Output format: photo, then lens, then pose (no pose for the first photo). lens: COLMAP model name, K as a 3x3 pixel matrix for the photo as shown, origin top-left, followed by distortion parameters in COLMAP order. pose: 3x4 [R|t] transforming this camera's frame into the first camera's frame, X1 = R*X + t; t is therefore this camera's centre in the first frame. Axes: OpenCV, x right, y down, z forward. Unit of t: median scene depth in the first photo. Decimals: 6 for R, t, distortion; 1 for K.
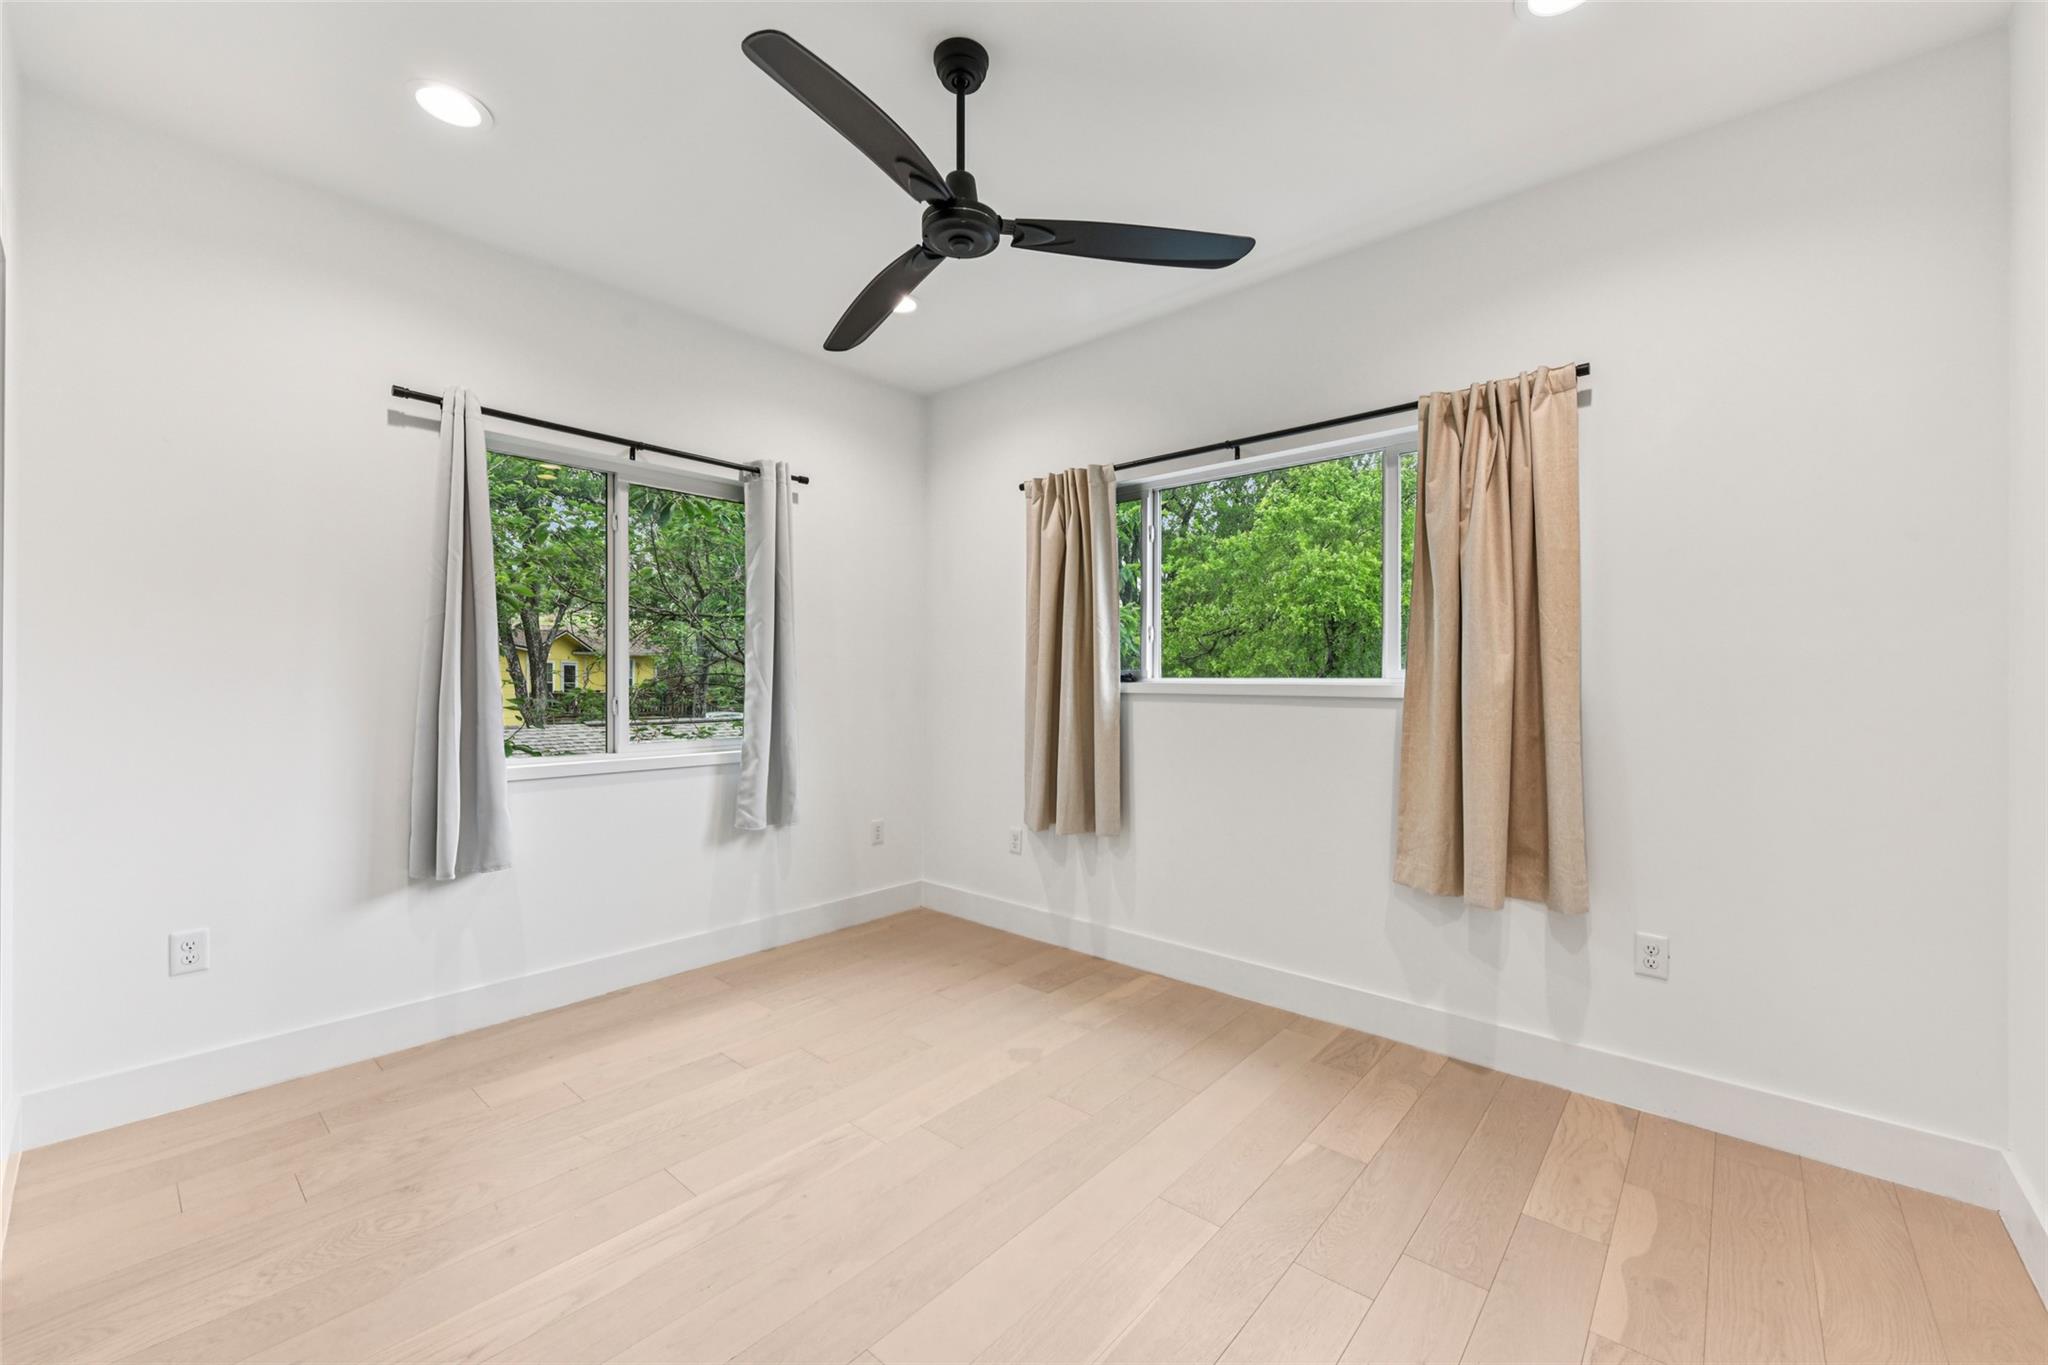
lens RADIAL K [[816.1, 0, 1042.0], [0, 816.1, 679.6], [0, 0, 1]] dist [0.001037, 0.000024]
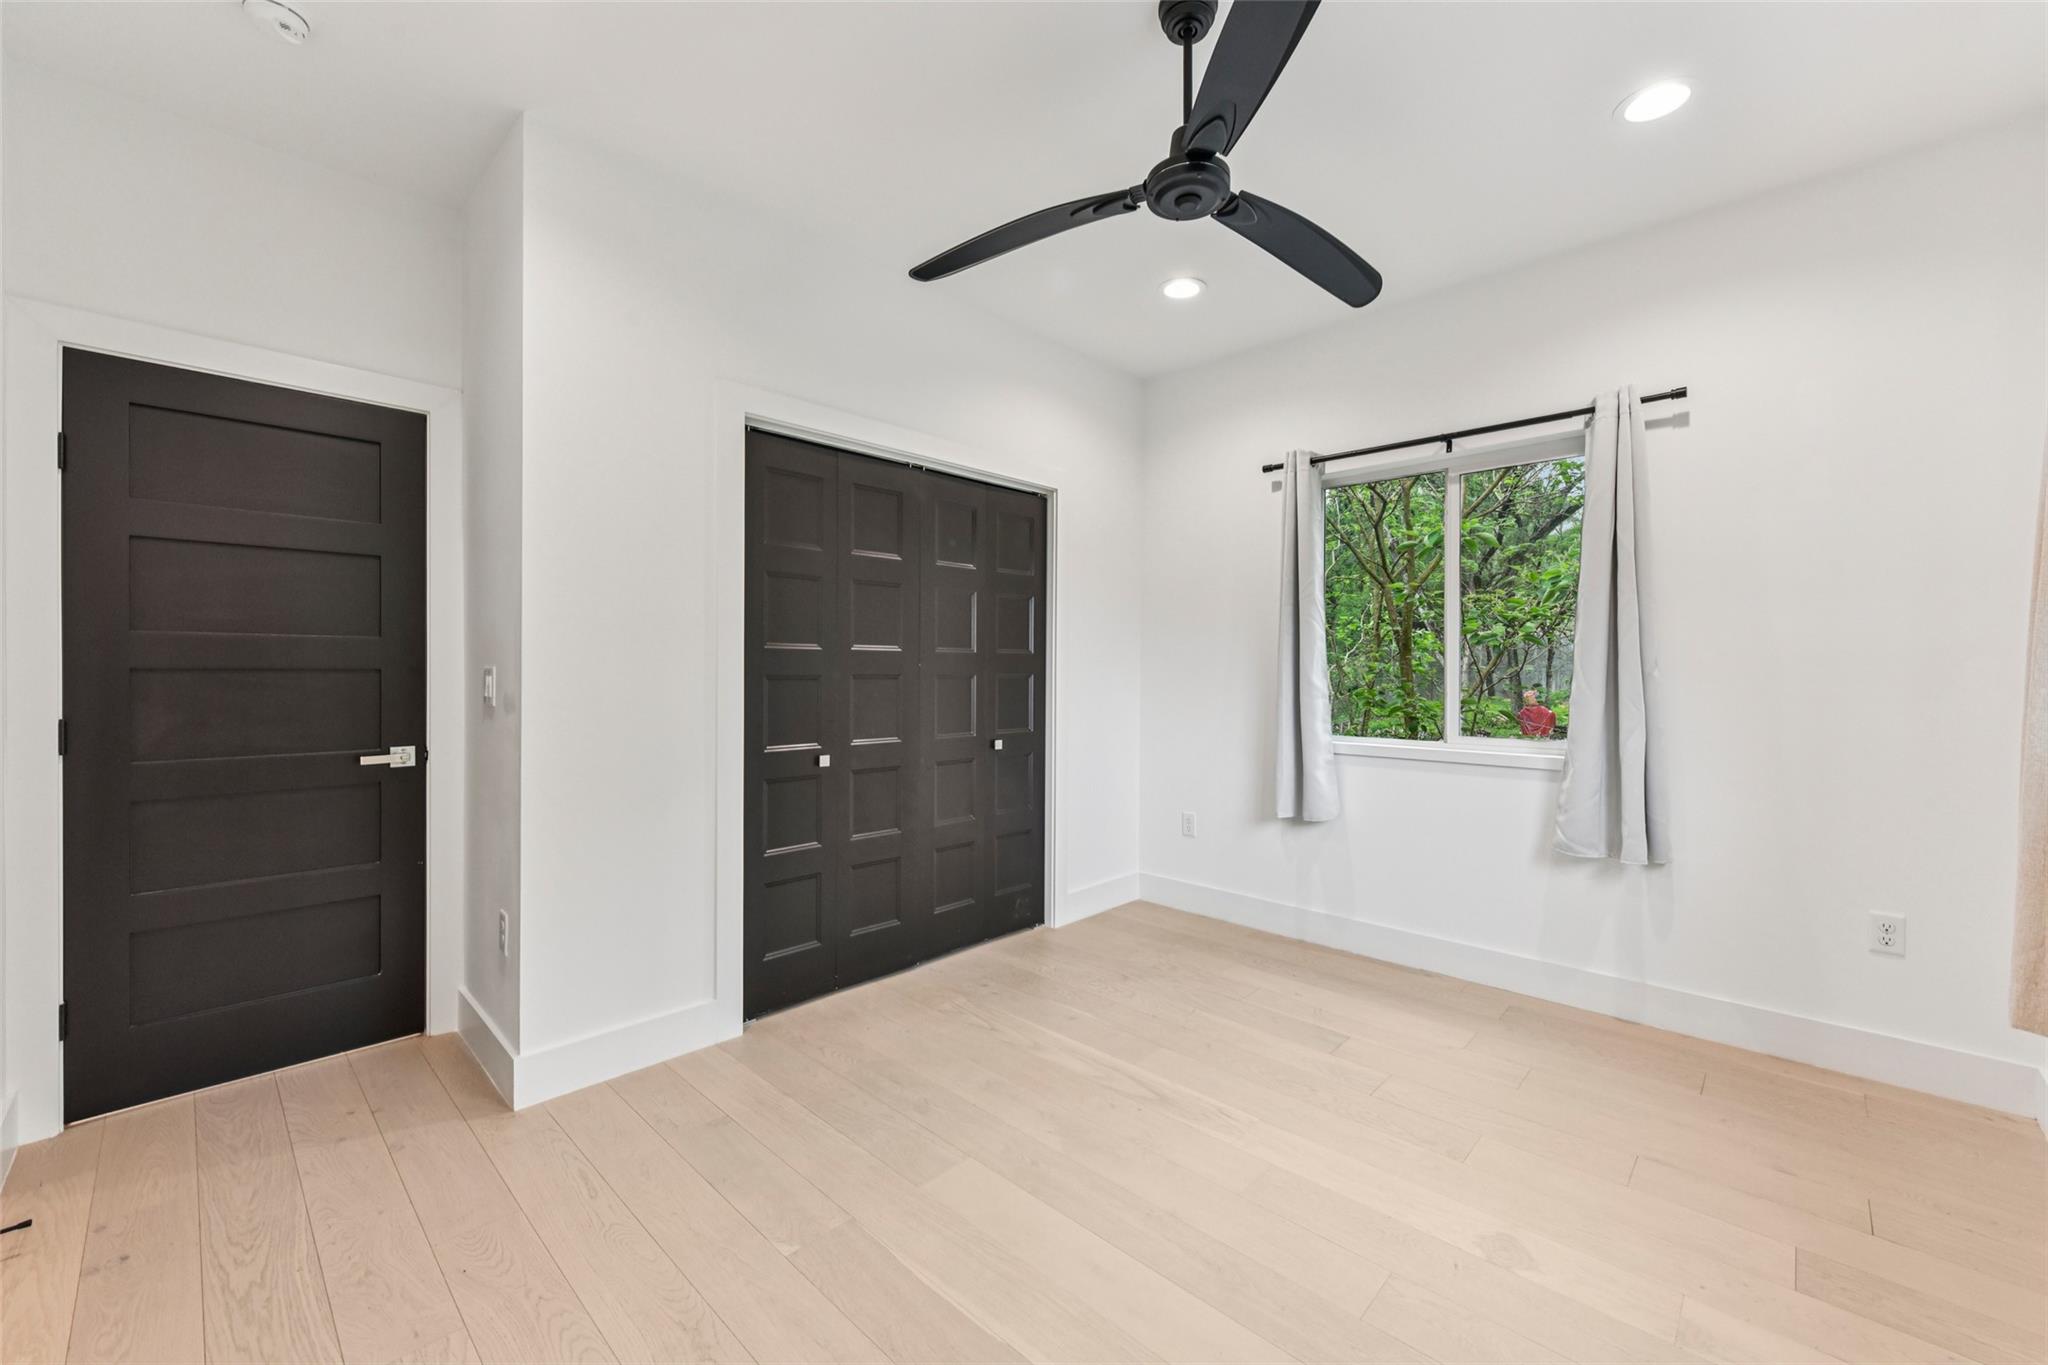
lens RADIAL K [[807.0, 0, 1032.2], [0, 807.0, 682.4], [0, 0, 1]] dist [0.002457, -0.000282]
pose [[-0.056574, 0.011386, -0.998333, 0.632274], [-0.002636, 0.999930, 0.011554, 0.004113], [0.998395, 0.003285, -0.056540, 0.660969]]
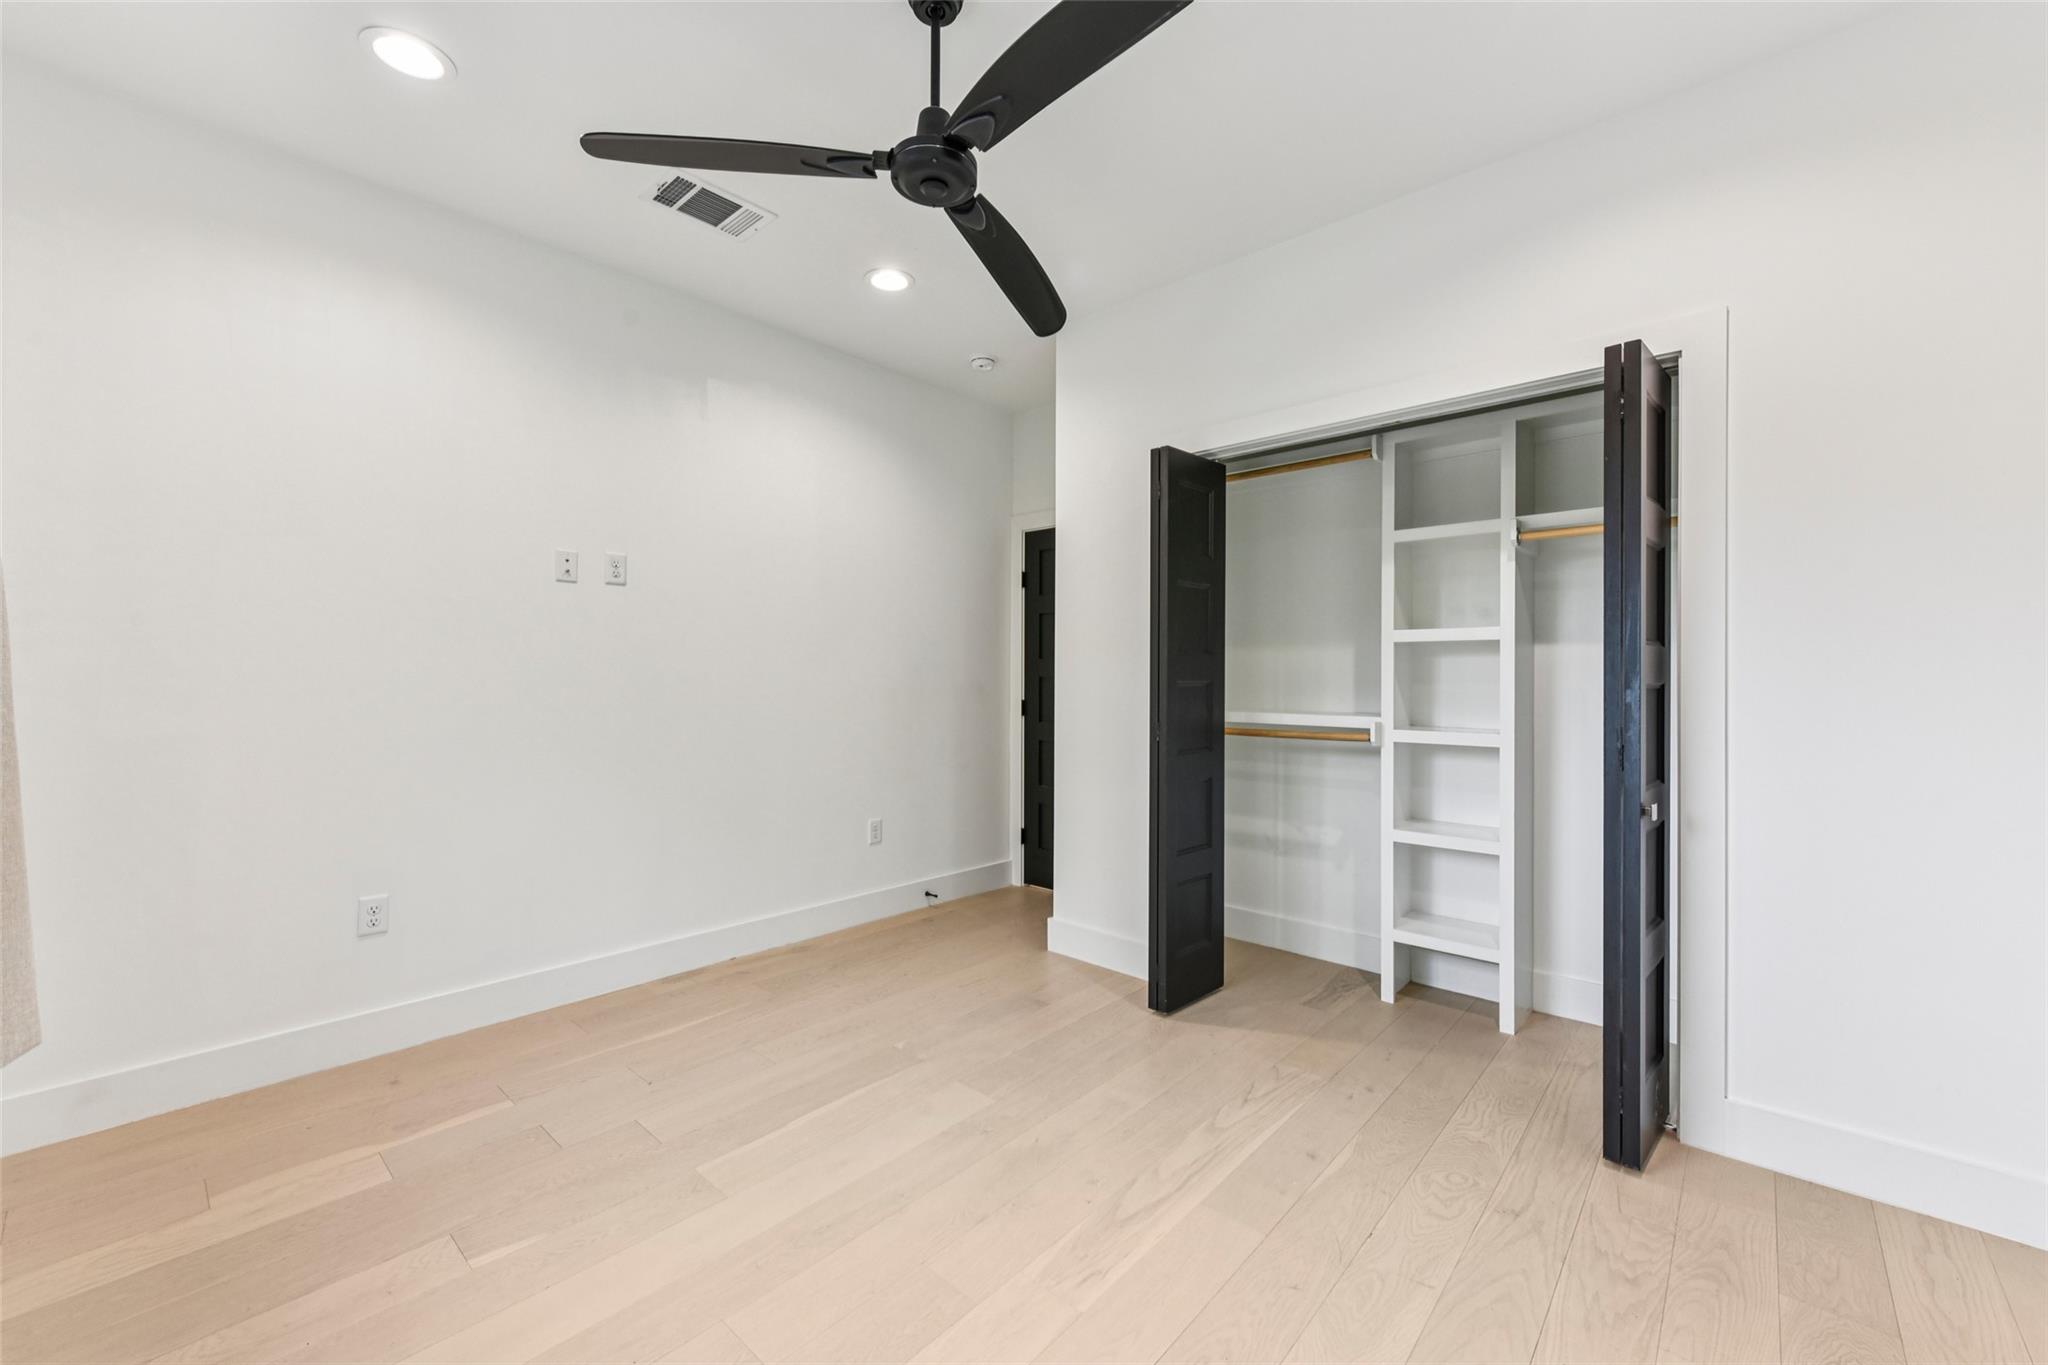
lens RADIAL K [[807.0, 0, 1032.2], [0, 807.0, 682.4], [0, 0, 1]] dist [0.002457, -0.000282]
pose [[-0.999699, -0.007065, 0.023501, -0.176142], [-0.006901, 0.999951, 0.007055, 0.005395], [-0.023549, 0.006890, -0.999699, 1.424236]]
